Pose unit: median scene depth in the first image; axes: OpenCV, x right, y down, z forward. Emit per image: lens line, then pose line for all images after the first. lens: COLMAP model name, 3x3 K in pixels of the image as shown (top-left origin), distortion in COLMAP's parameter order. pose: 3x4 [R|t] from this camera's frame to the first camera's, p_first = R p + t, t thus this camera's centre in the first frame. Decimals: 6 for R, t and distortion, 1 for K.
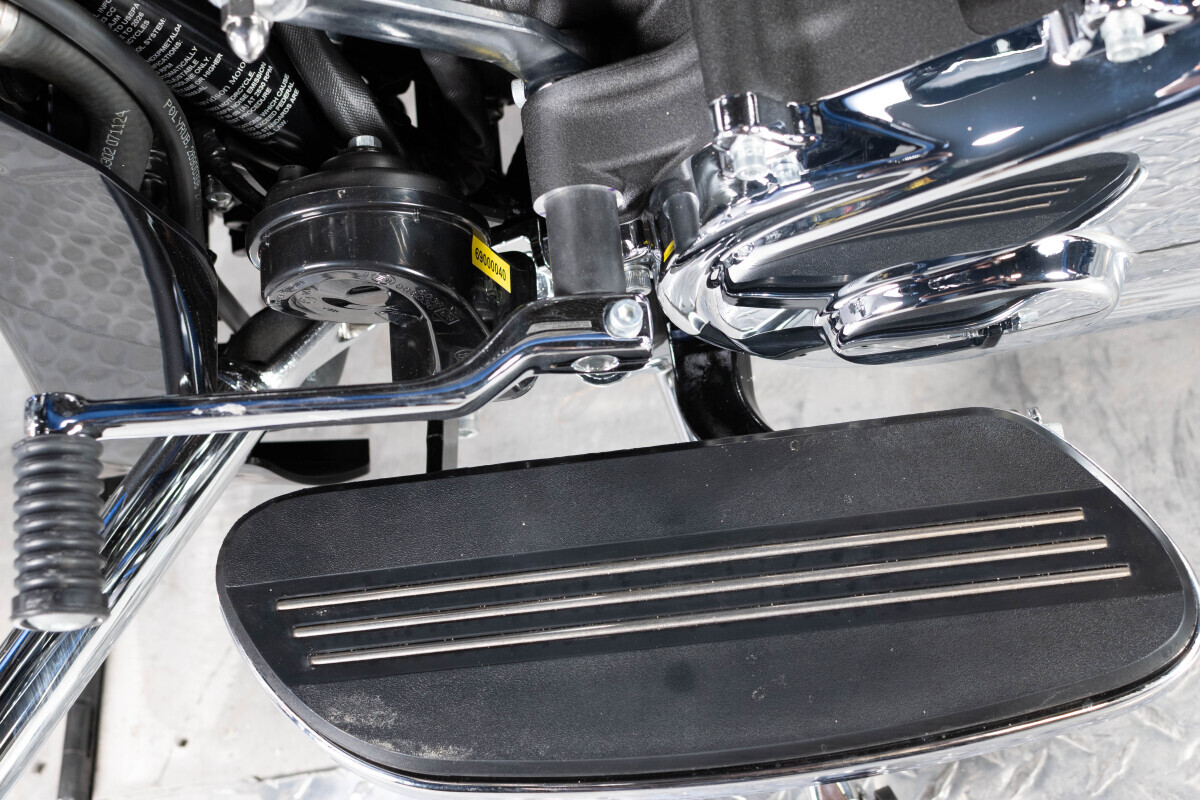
lens RADIAL K [[2043.7, 0, 599.2], [0, 2043.7, 429.9], [0, 0, 1]] dist [0.059552, -0.086378]
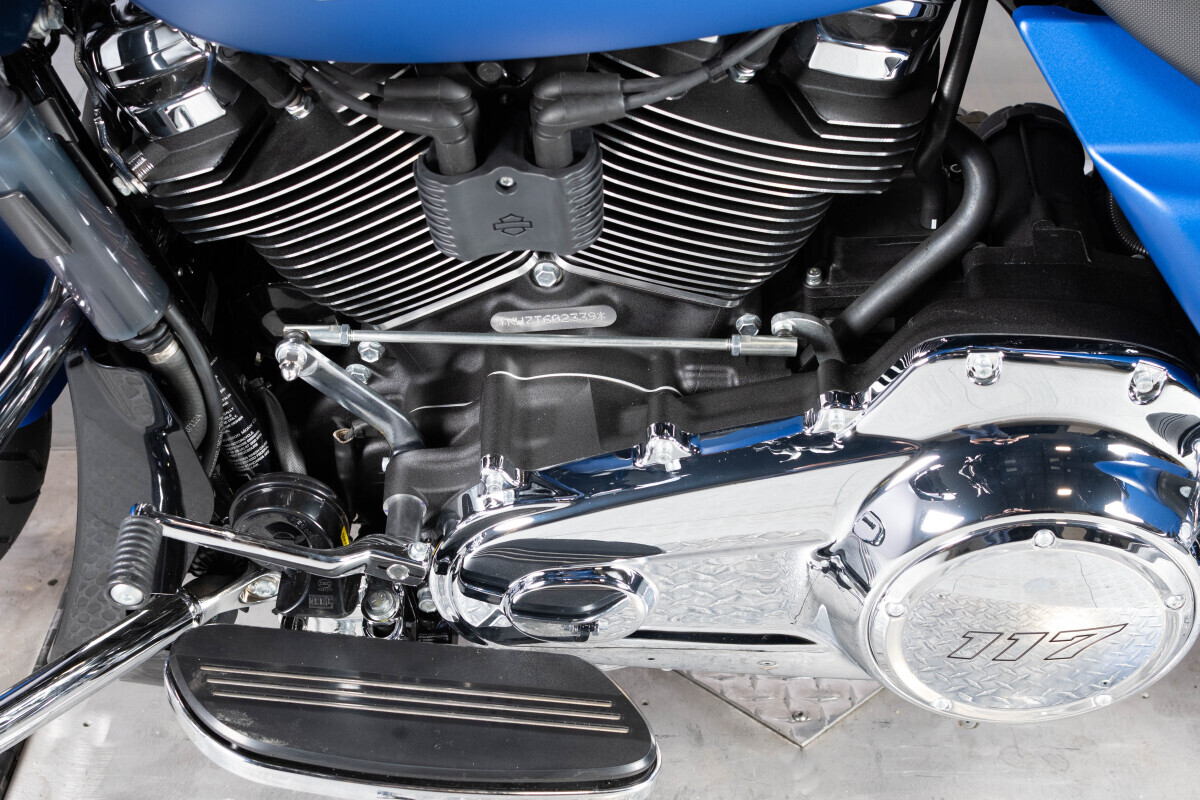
lens RADIAL K [[2043.7, 0, 599.2], [0, 2043.7, 429.9], [0, 0, 1]] dist [0.059552, -0.086378]
pose [[0.961132, 0.256738, 0.101539, -0.052023], [-0.186055, 0.874034, -0.448830, 0.715610], [-0.203980, 0.412493, 0.887830, -0.917110]]
